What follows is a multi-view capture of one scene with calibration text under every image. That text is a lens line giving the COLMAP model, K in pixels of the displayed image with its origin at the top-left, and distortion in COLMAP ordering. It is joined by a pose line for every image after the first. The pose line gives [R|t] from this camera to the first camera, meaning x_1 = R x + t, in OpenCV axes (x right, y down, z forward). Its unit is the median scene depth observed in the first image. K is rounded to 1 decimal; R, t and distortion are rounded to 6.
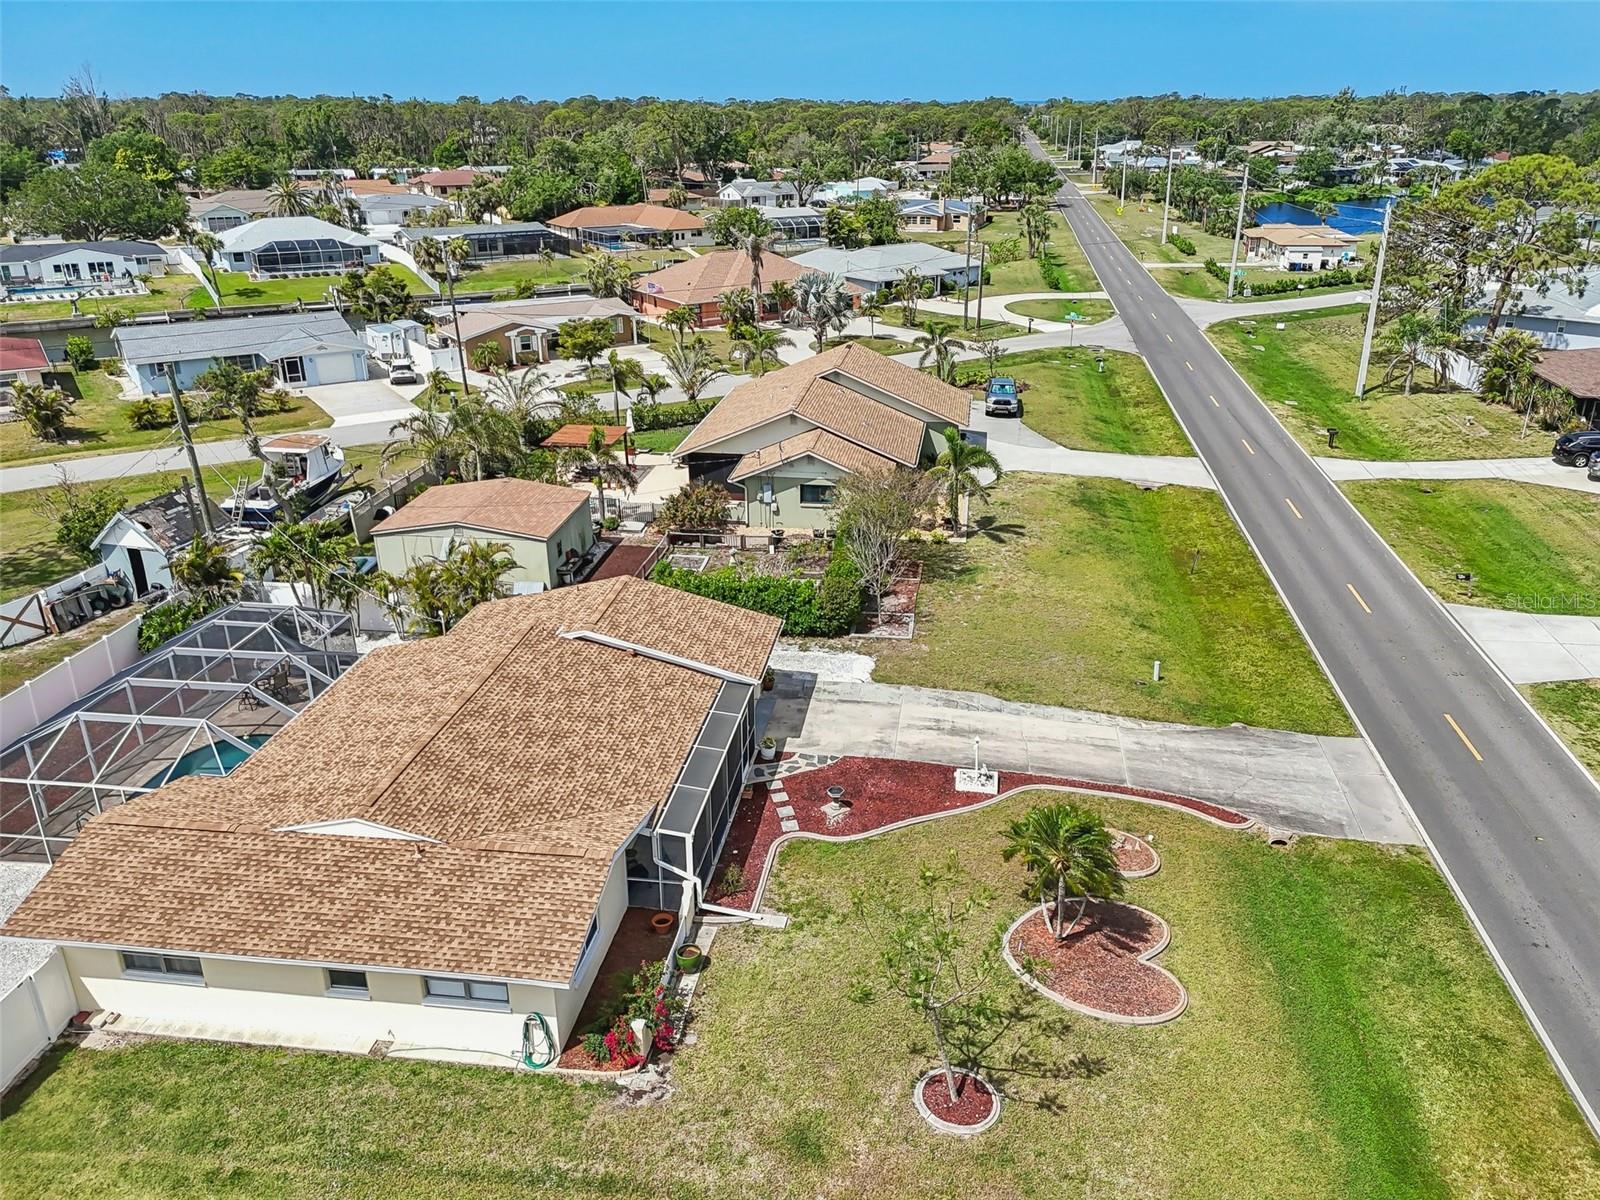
lens RADIAL K [[1187.0, 0, 805.4], [0, 1187.0, 623.3], [0, 0, 1]] dist [0.080612, -0.073775]
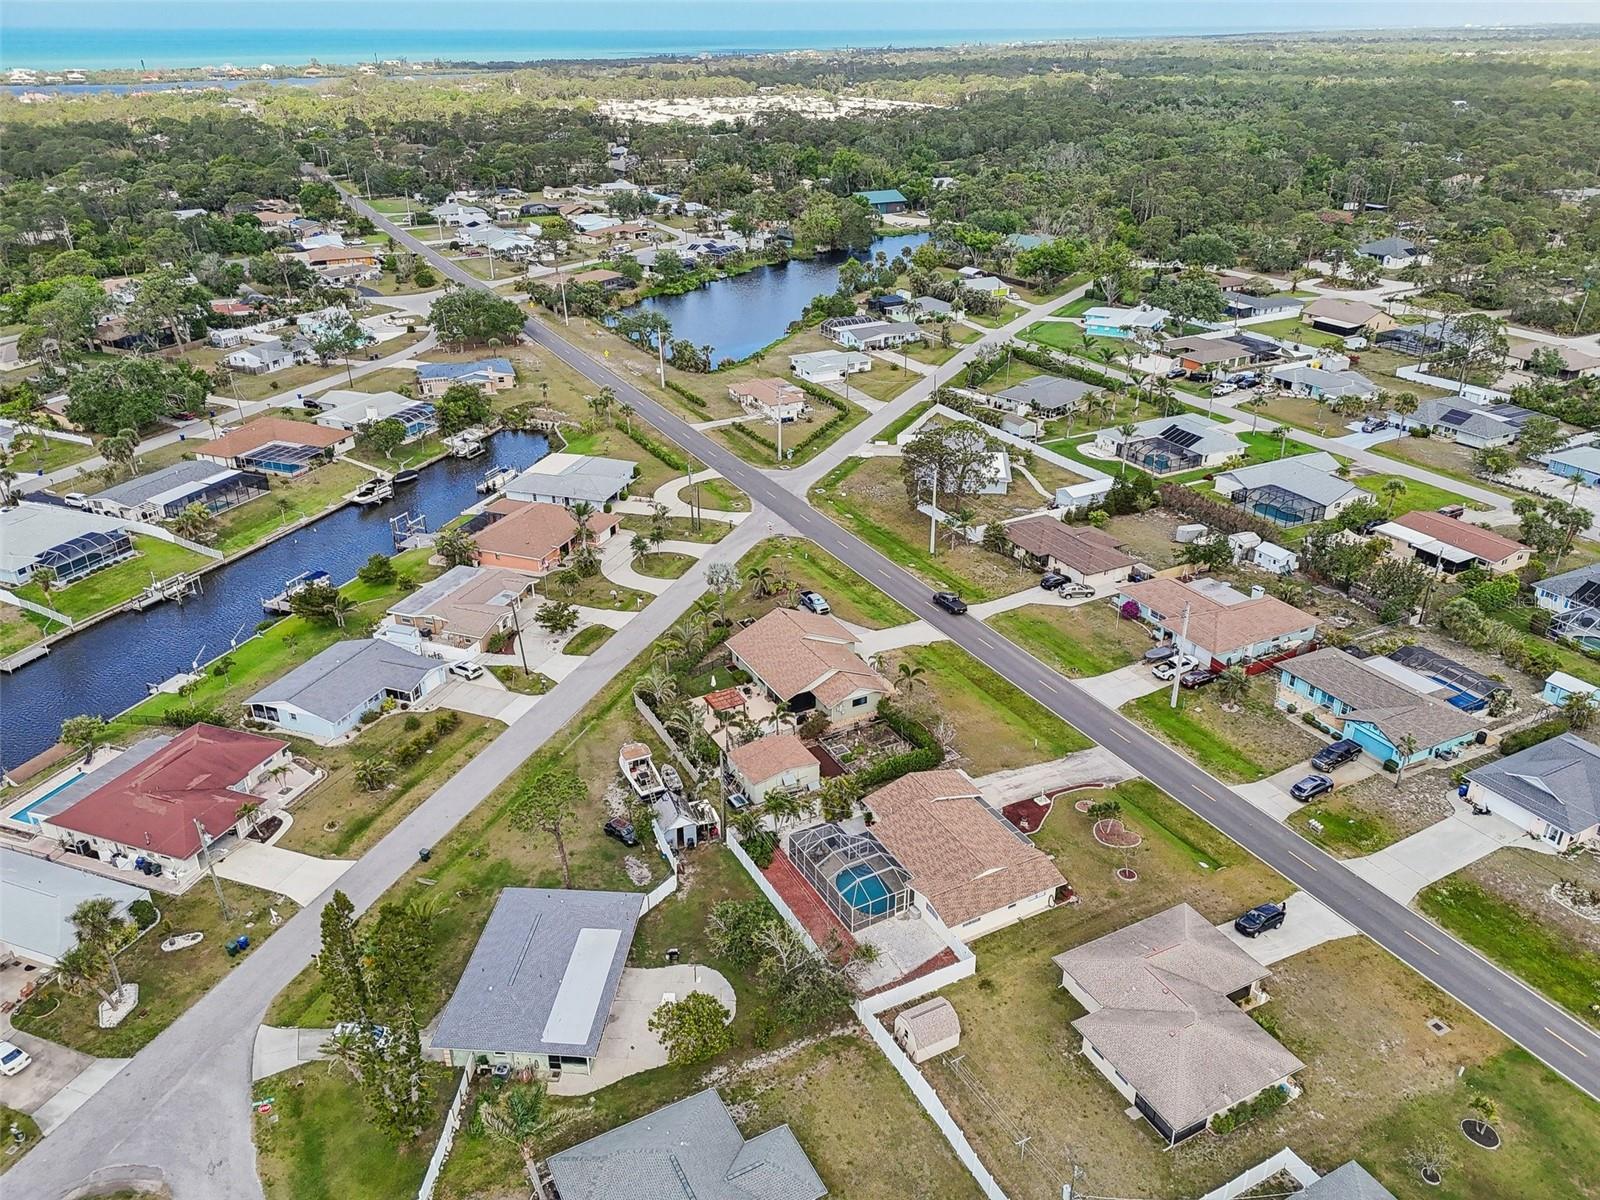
lens RADIAL K [[1173.1, 0, 798.1], [0, 1173.1, 610.3], [0, 0, 1]] dist [0.081734, -0.077260]
pose [[0.806466, -0.261201, 0.530459, -2.003705], [0.236794, 0.964726, 0.115035, -0.914843], [-0.541794, 0.032838, 0.839869, -1.397282]]
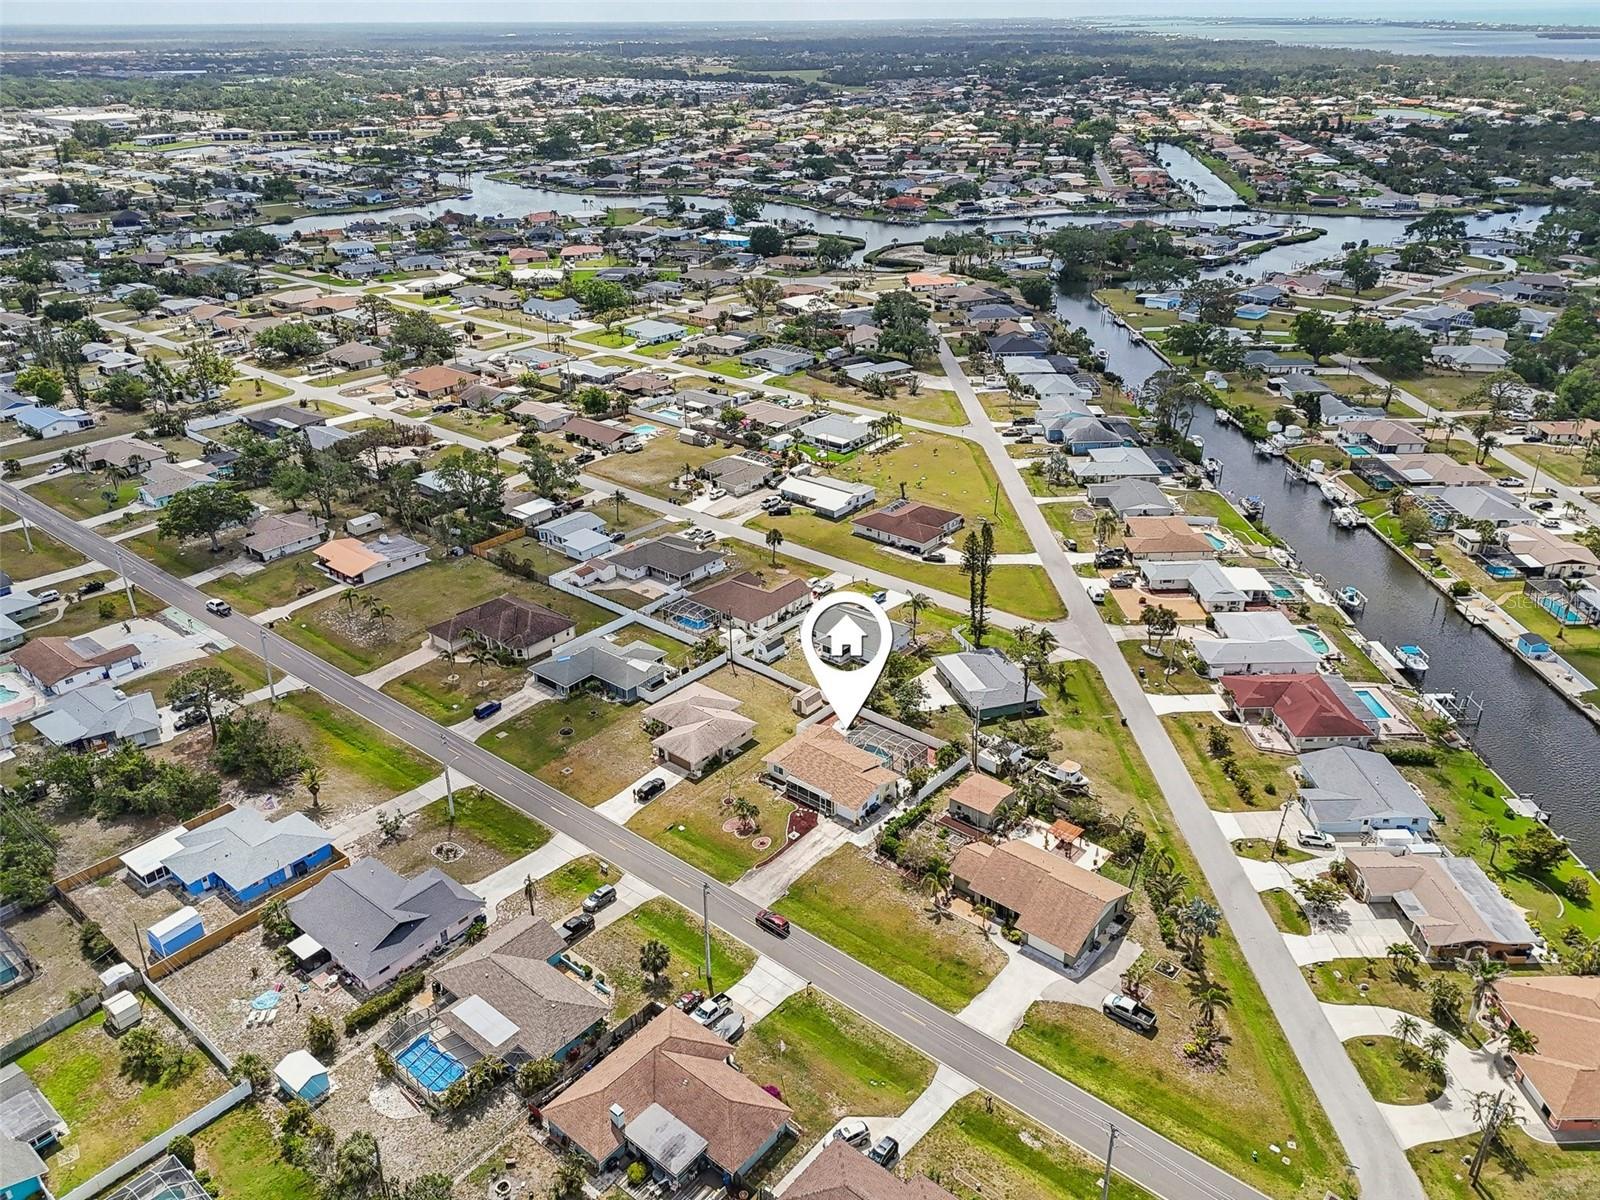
lens RADIAL K [[1173.1, 0, 798.1], [0, 1173.1, 610.3], [0, 0, 1]] dist [0.081734, -0.077260]
pose [[-0.527577, 0.386377, -0.756555, 3.194320], [-0.327008, 0.729587, 0.600640, -3.188099], [0.784046, 0.564283, -0.258565, 1.687656]]
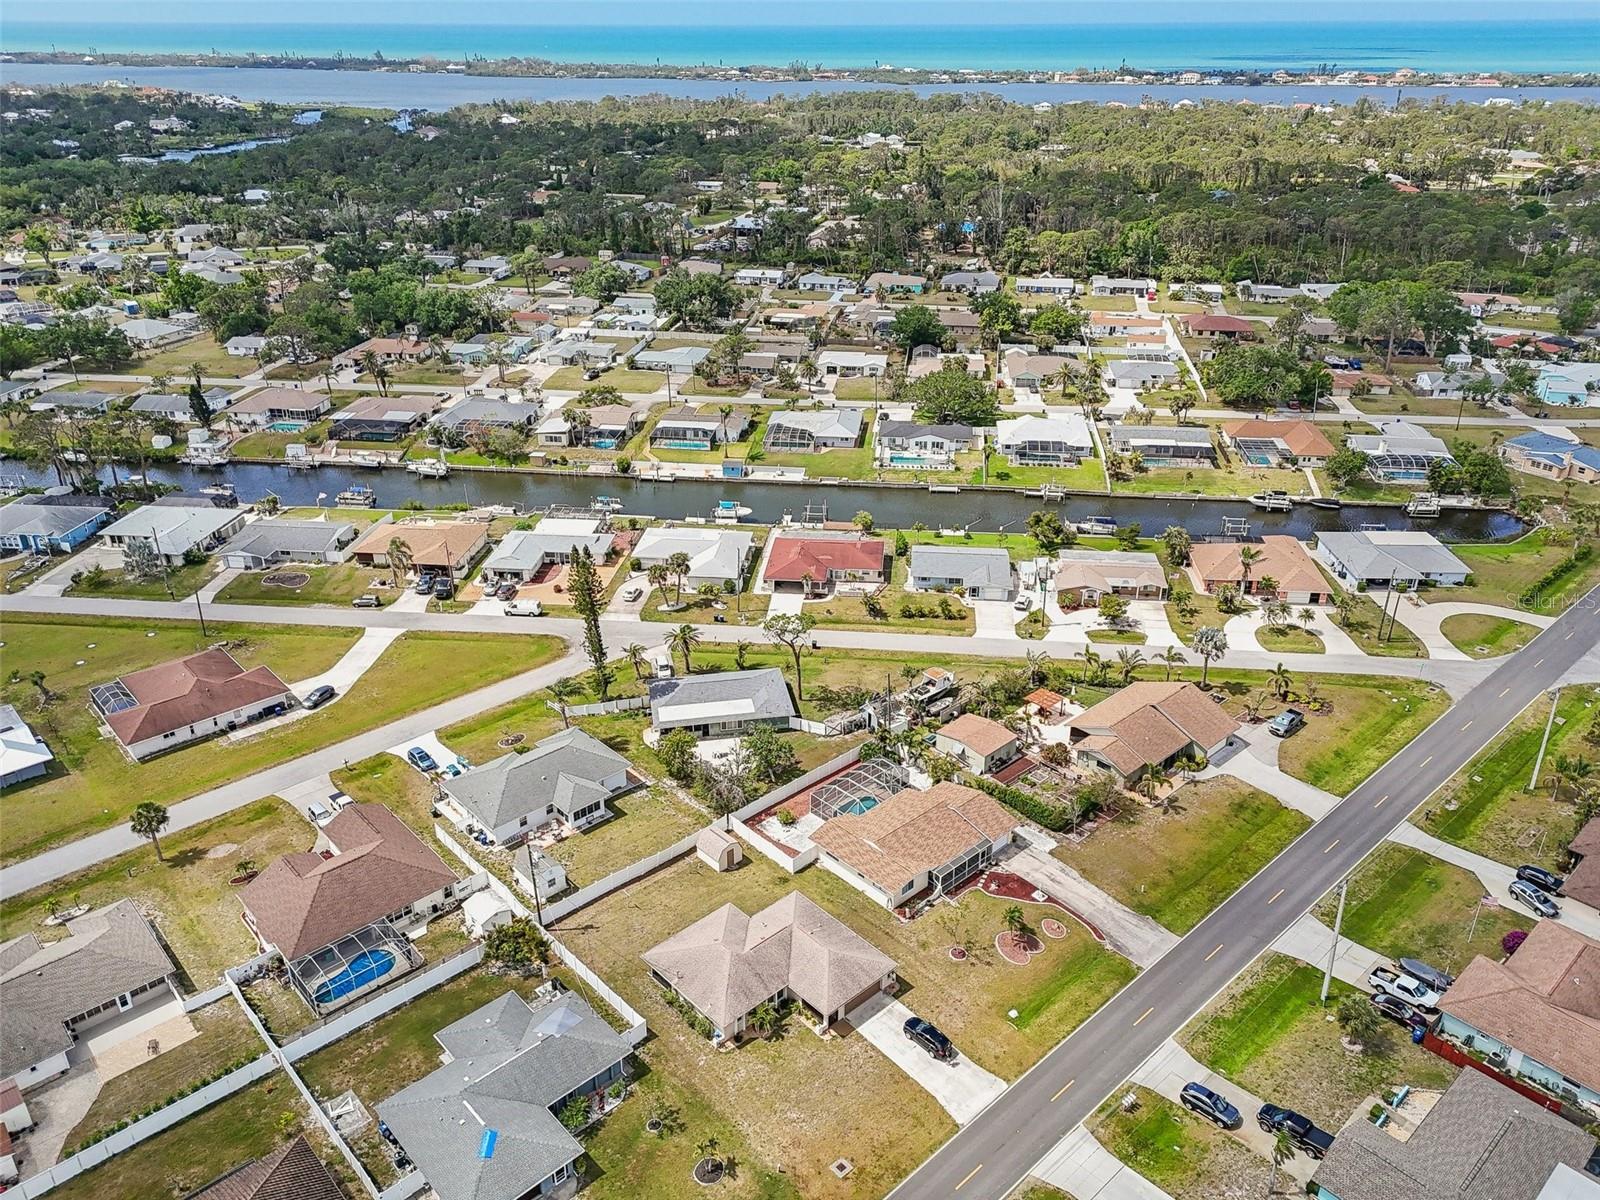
lens RADIAL K [[1173.1, 0, 798.1], [0, 1173.1, 610.3], [0, 0, 1]] dist [0.081734, -0.077260]
pose [[0.775158, 0.280400, -0.566132, 1.293630], [-0.250901, 0.959044, 0.131468, -0.920404], [0.579809, 0.040135, 0.813763, -2.178764]]
